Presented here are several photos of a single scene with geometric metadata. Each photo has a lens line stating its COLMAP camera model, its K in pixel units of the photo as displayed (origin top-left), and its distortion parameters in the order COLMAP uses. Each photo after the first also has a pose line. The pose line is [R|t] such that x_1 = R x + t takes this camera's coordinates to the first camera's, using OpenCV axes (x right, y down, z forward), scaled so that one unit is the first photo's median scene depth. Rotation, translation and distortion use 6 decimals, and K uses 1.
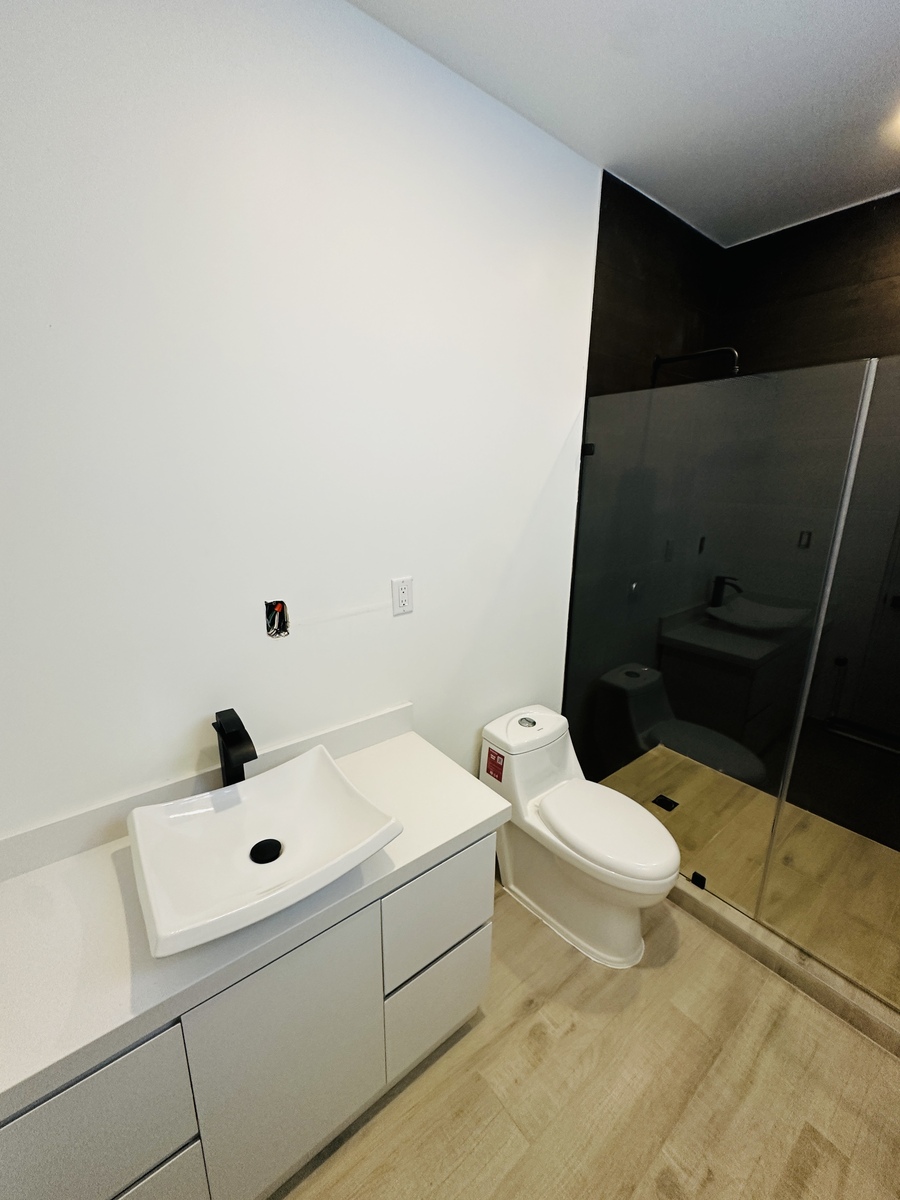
lens RADIAL K [[477.8, 0, 449.3], [0, 477.8, 599.4], [0, 0, 1]] dist [-0.003142, 0.000458]
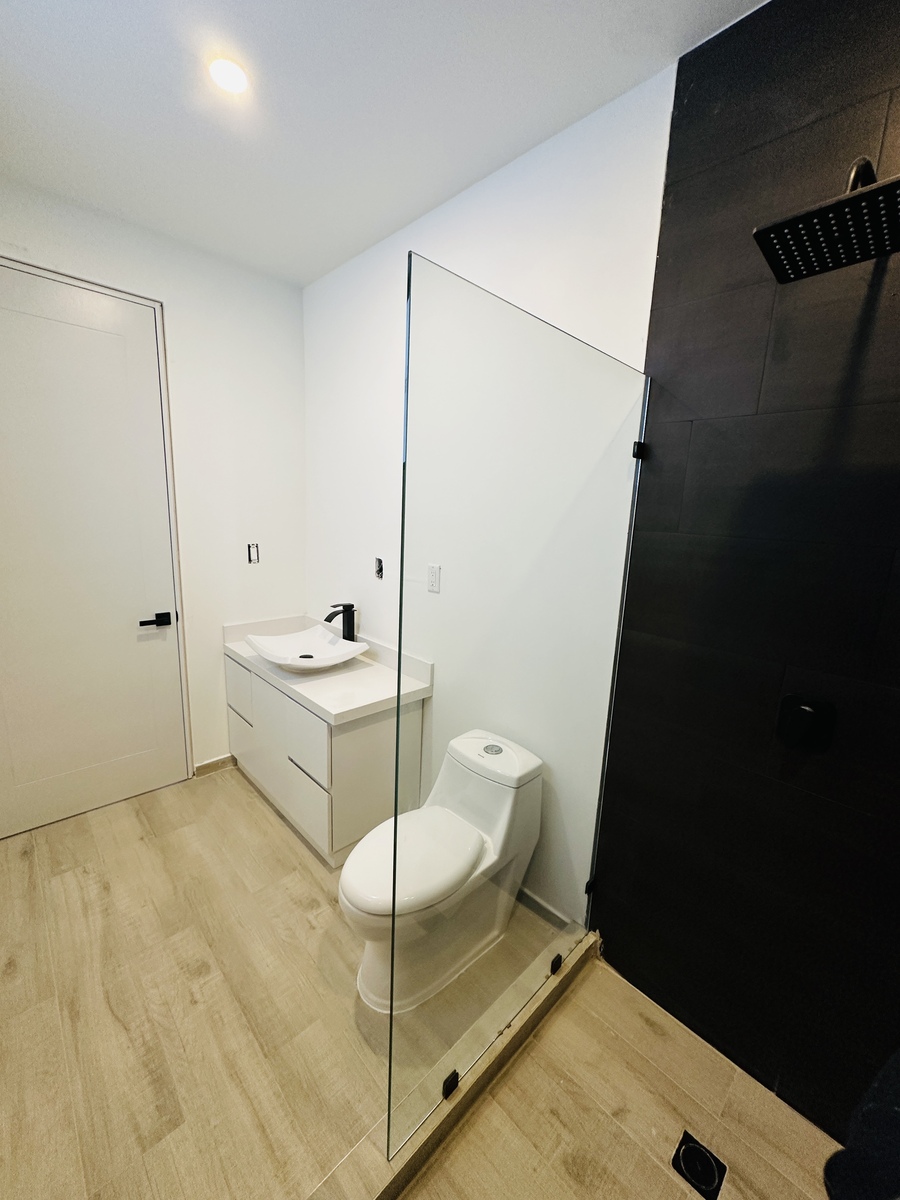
lens RADIAL K [[477.8, 0, 449.3], [0, 477.8, 597.7], [0, 0, 1]] dist [-0.003142, 0.000458]
pose [[0.099949, 0.175046, -0.979474, 1.369872], [-0.284222, 0.948409, 0.140491, -0.173558], [0.953535, 0.264346, 0.144544, 0.956659]]
